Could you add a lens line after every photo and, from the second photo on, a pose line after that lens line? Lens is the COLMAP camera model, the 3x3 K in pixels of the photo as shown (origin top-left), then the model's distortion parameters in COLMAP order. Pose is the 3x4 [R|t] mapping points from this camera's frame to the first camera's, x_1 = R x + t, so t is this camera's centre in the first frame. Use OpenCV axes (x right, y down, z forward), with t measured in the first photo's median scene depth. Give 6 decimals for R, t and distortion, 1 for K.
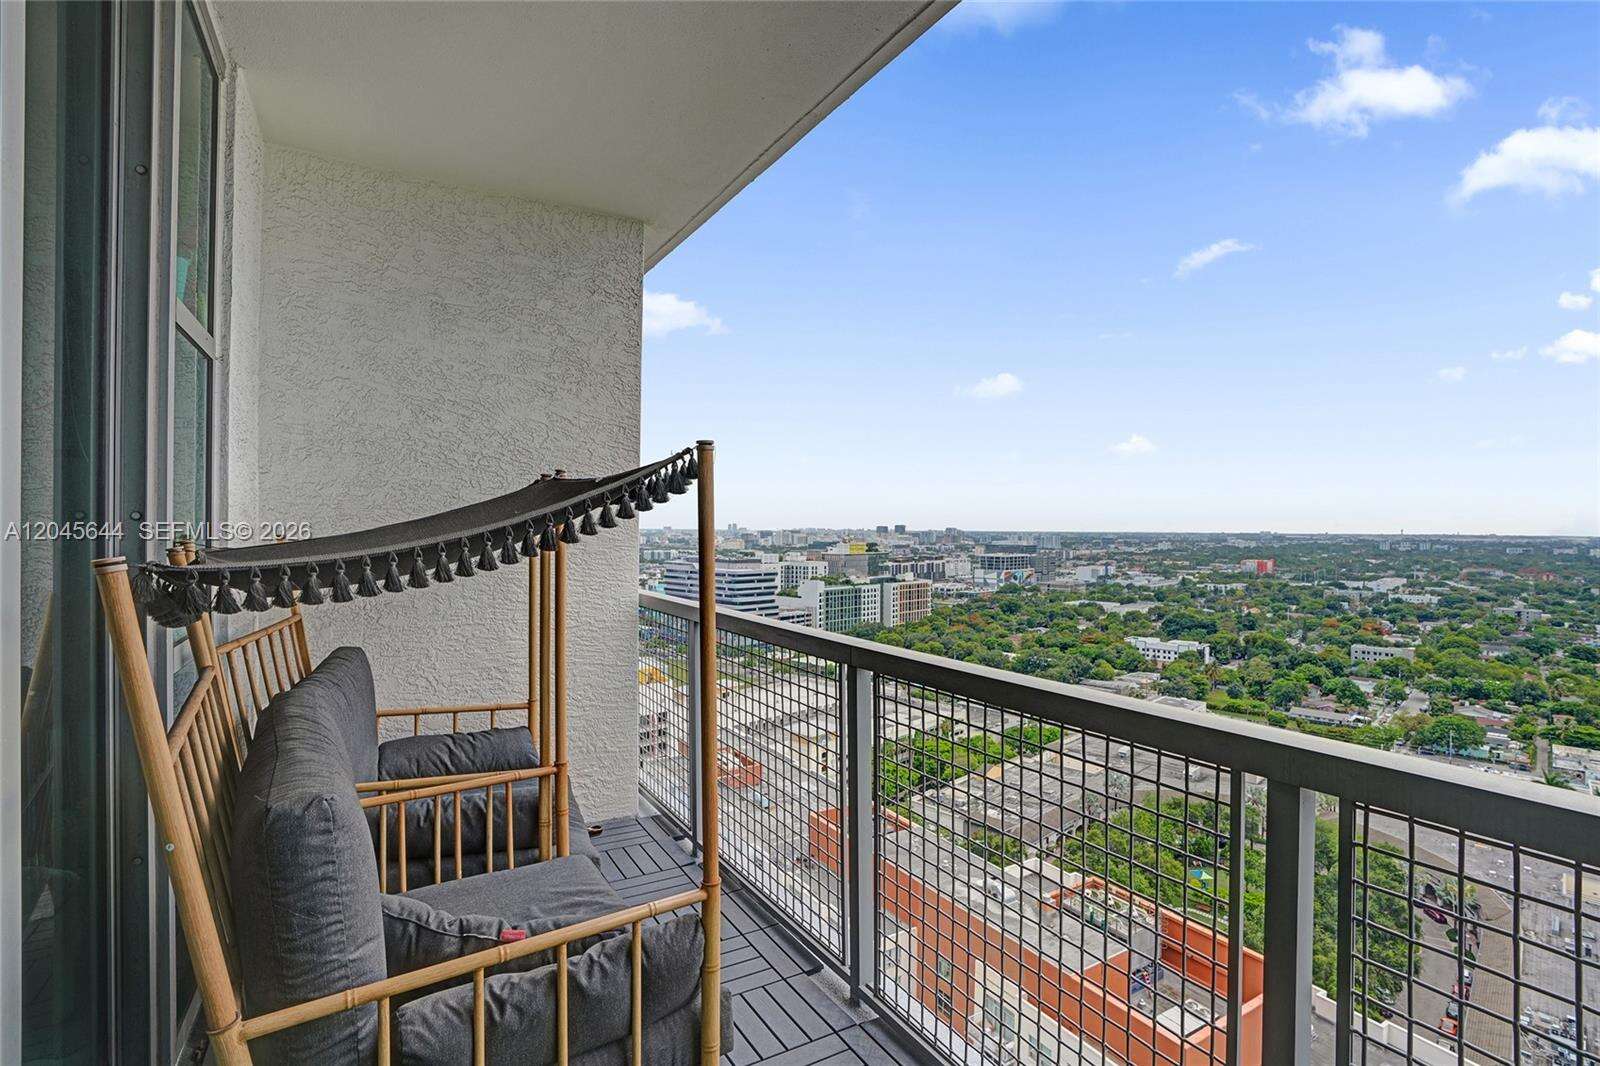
lens RADIAL K [[761.2, 0, 800.0], [0, 761.2, 533.0], [0, 0, 1]] dist [-0.068202, 0.030092]
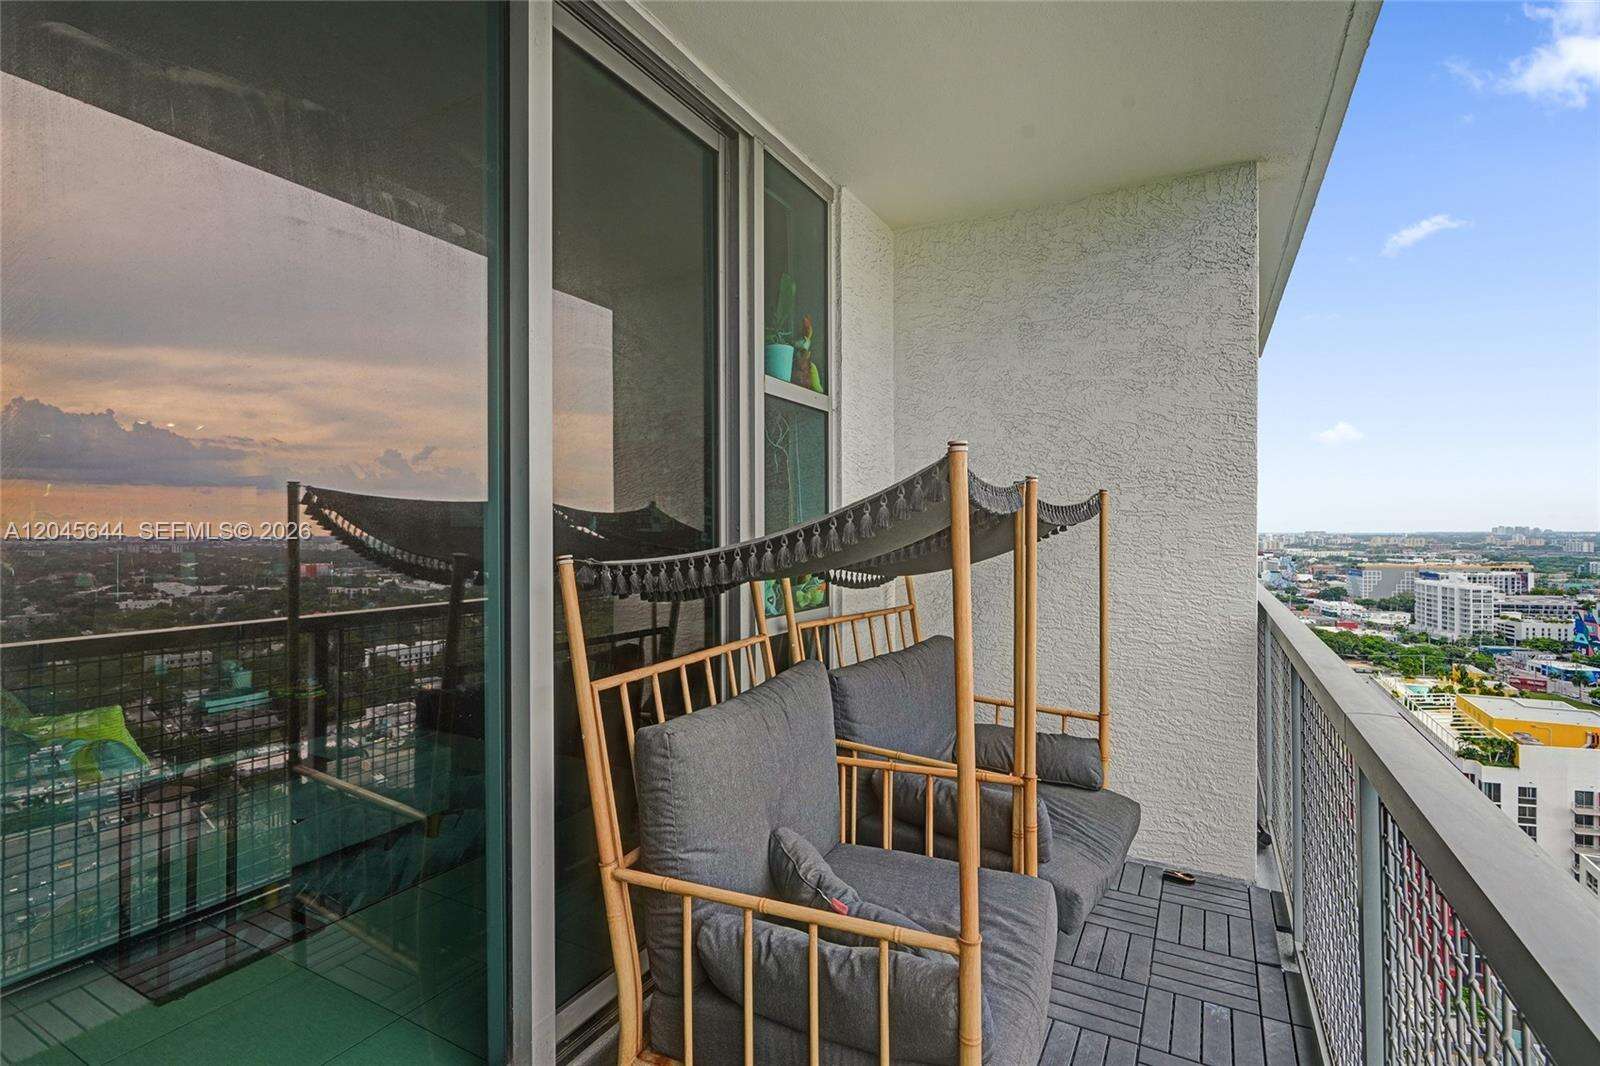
lens RADIAL K [[741.0, 0, 811.7], [0, 741.0, 533.3], [0, 0, 1]] dist [-0.004487, 0.000266]
pose [[0.525012, -0.002501, -0.851091, 0.267673], [-0.001989, 0.999989, -0.004165, -0.003466], [0.851092, 0.003880, 0.525001, 0.196611]]
